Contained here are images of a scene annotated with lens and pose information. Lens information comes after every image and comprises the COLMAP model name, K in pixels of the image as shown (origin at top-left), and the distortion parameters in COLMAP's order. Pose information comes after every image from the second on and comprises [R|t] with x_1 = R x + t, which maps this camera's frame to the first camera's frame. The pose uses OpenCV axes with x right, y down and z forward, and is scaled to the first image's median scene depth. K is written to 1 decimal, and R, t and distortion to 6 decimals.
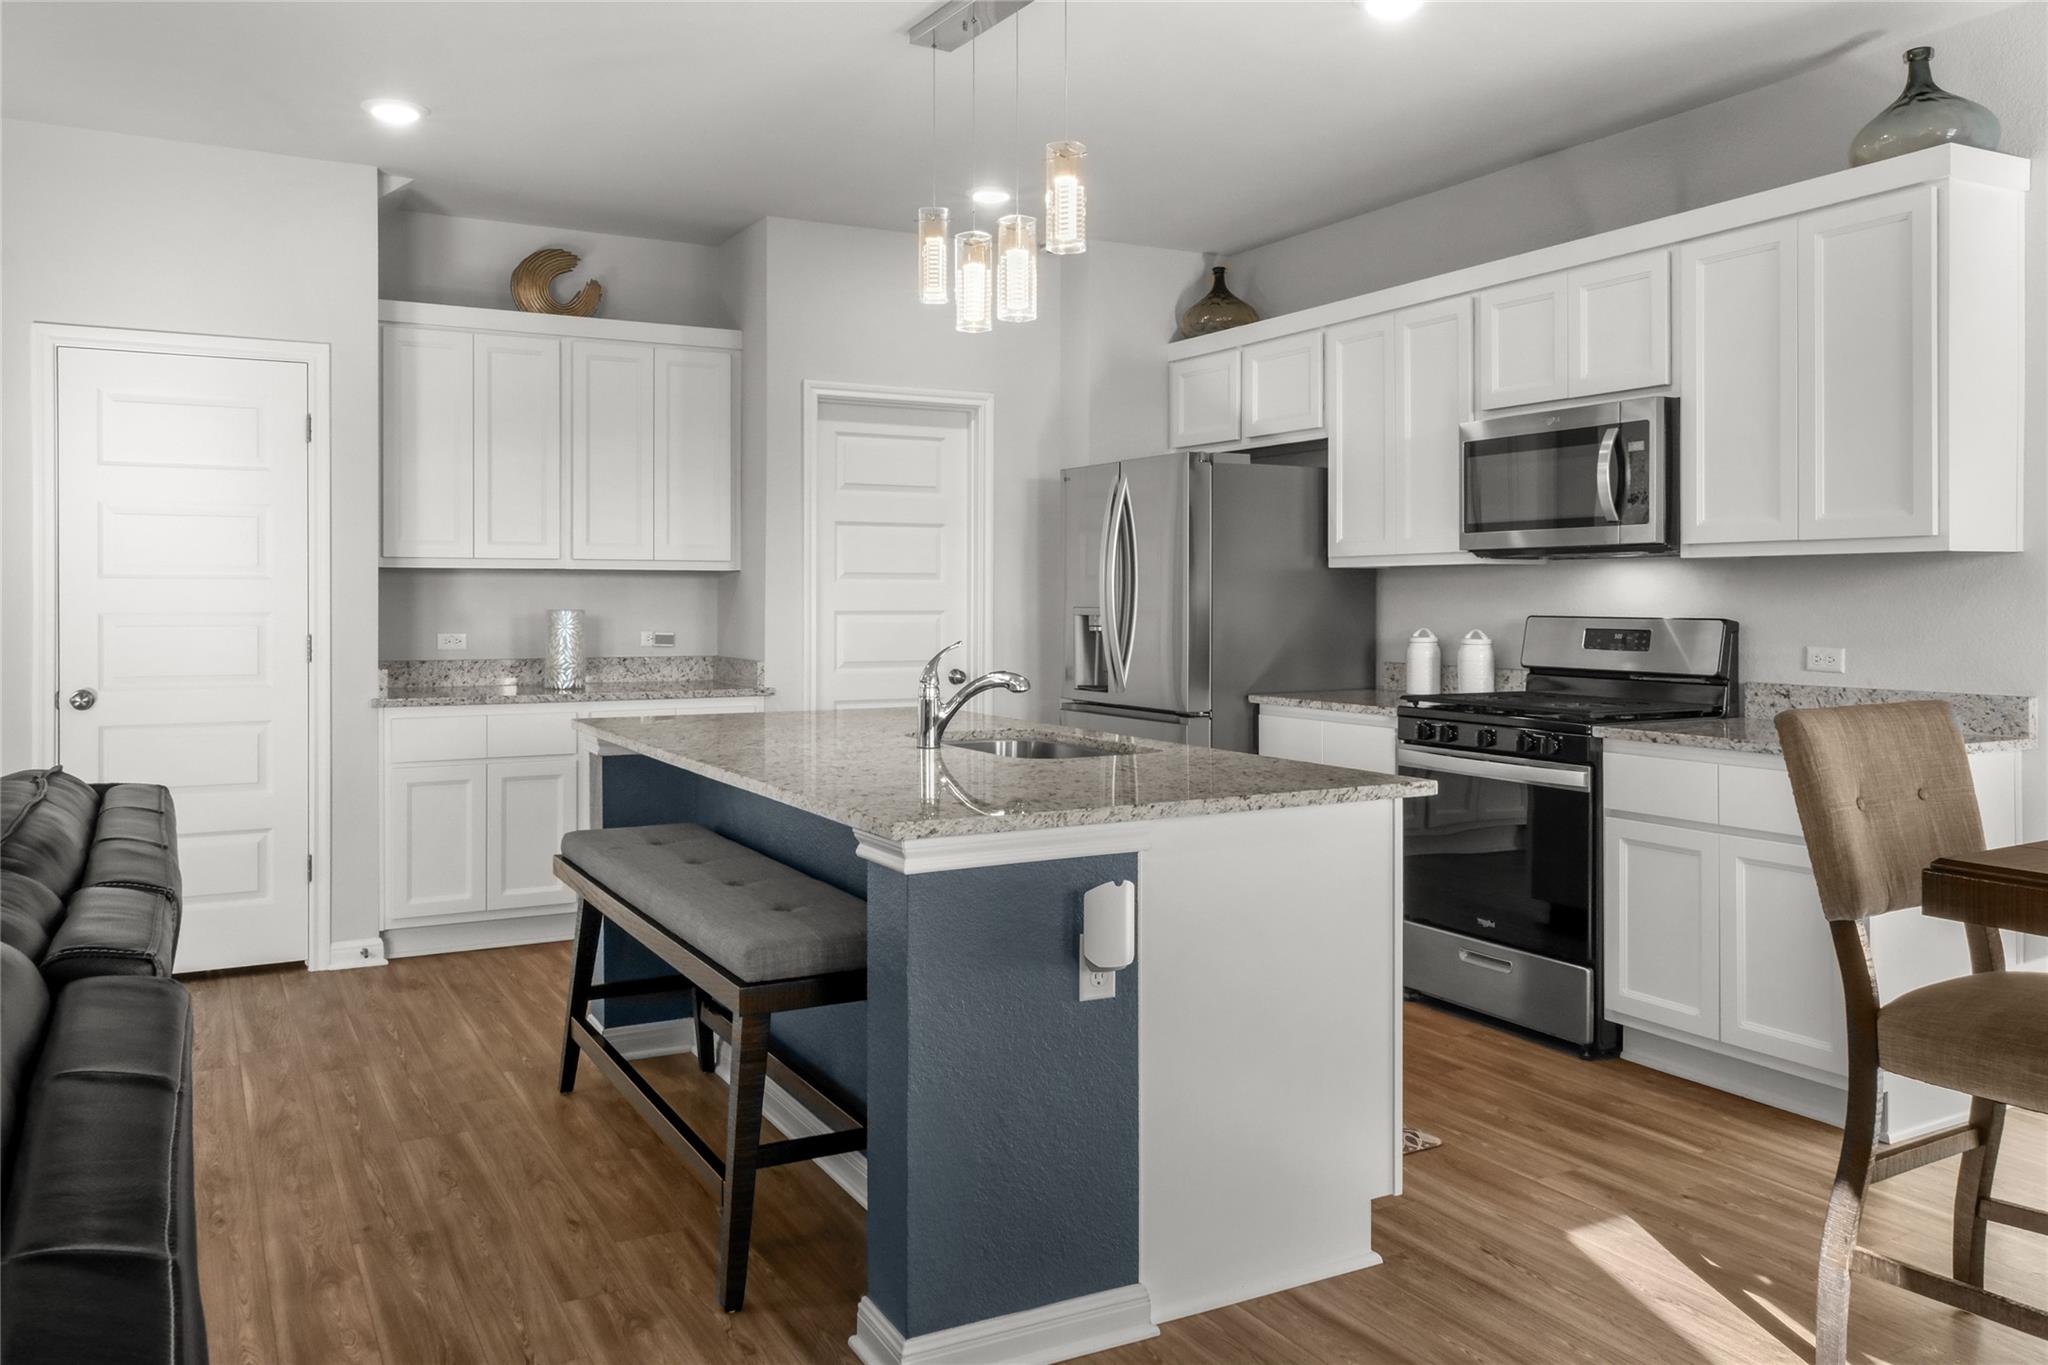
lens RADIAL K [[1538.7, 0, 1020.1], [0, 1538.7, 599.6], [0, 0, 1]] dist [0.001402, 0.014635]
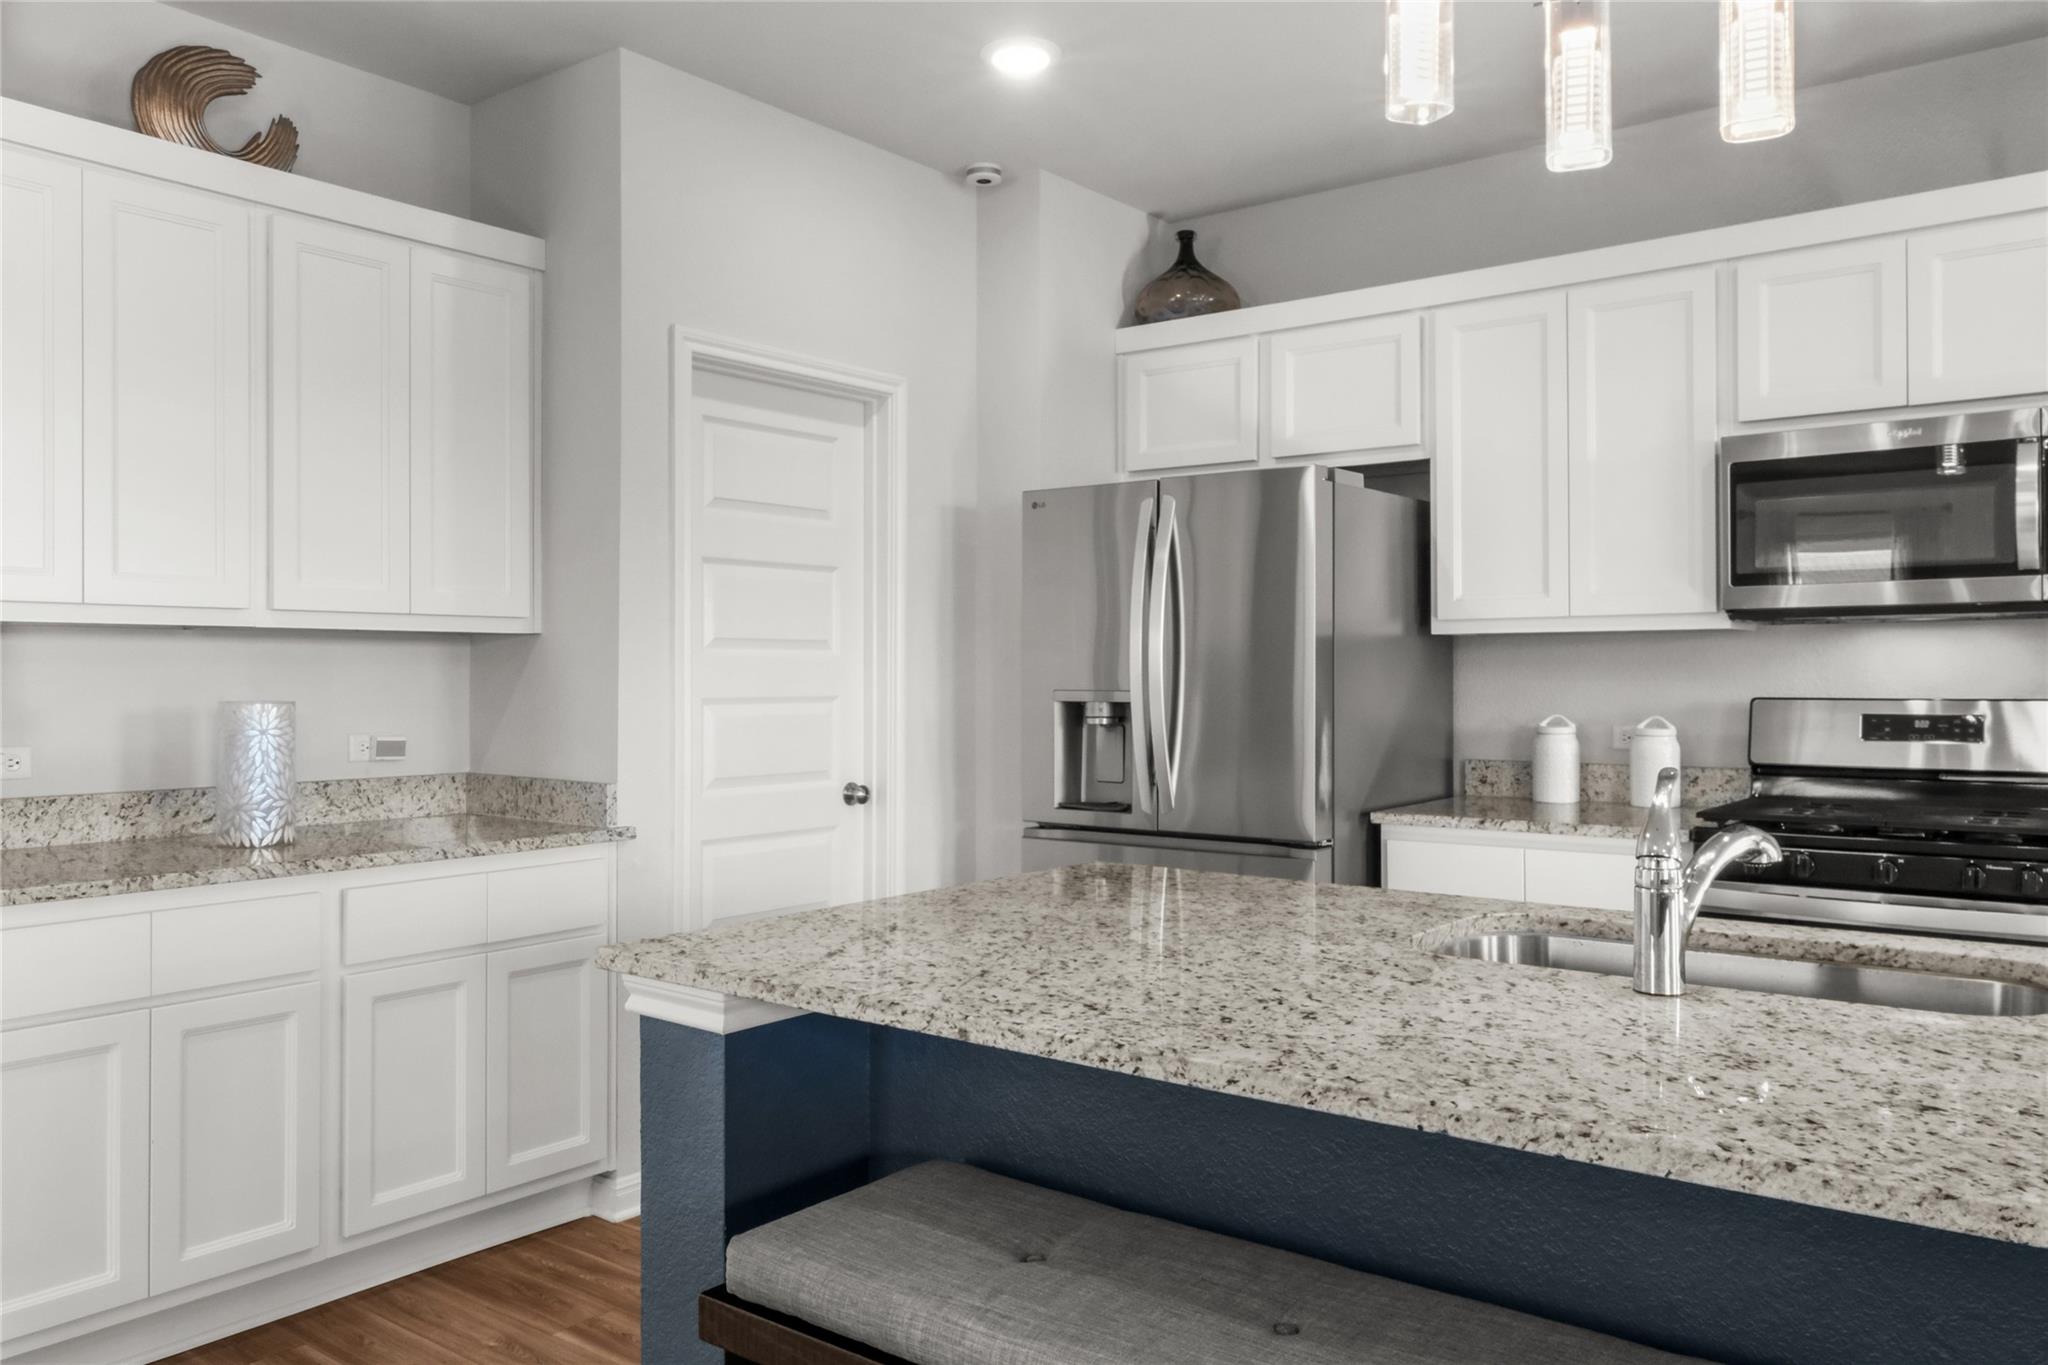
lens RADIAL K [[1538.7, 0, 1014.7], [0, 1538.7, 663.3], [0, 0, 1]] dist [0.001402, 0.014635]
pose [[0.915692, 0.000533, 0.401881, -0.280720], [0.003458, 0.999952, -0.009207, -0.000813], [-0.401866, 0.009821, 0.915646, 0.406617]]
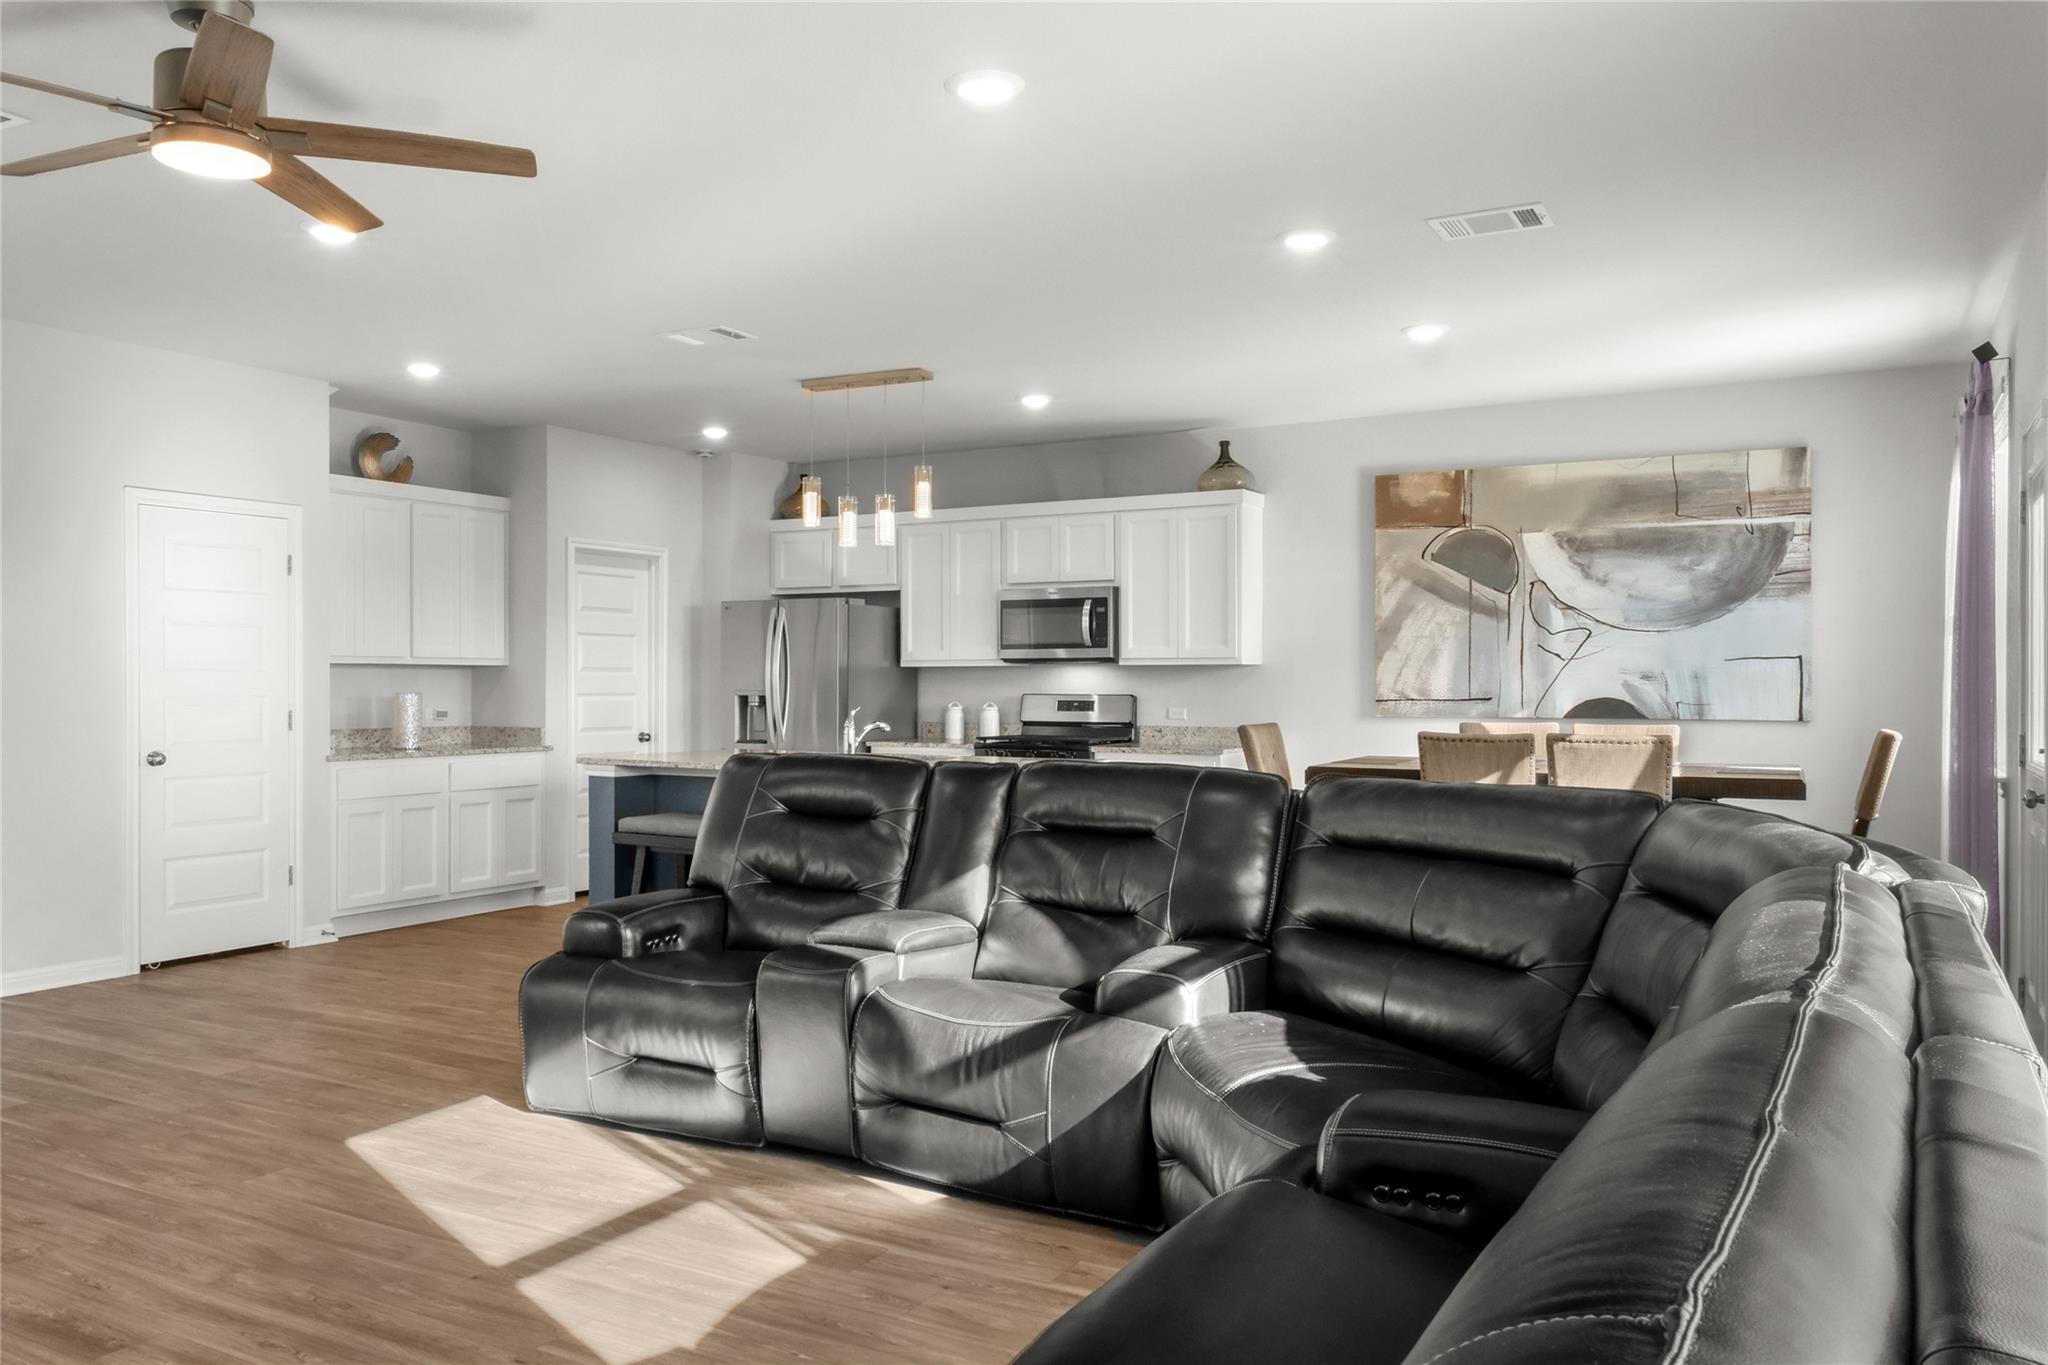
lens RADIAL K [[1538.7, 0, 1018.2], [0, 1538.7, 690.5], [0, 0, 1]] dist [0.001402, 0.014635]
pose [[0.848153, -0.002355, 0.529746, -0.592361], [0.000869, 0.999995, 0.003053, 0.000512], [-0.529750, -0.002129, 0.848151, -0.511696]]
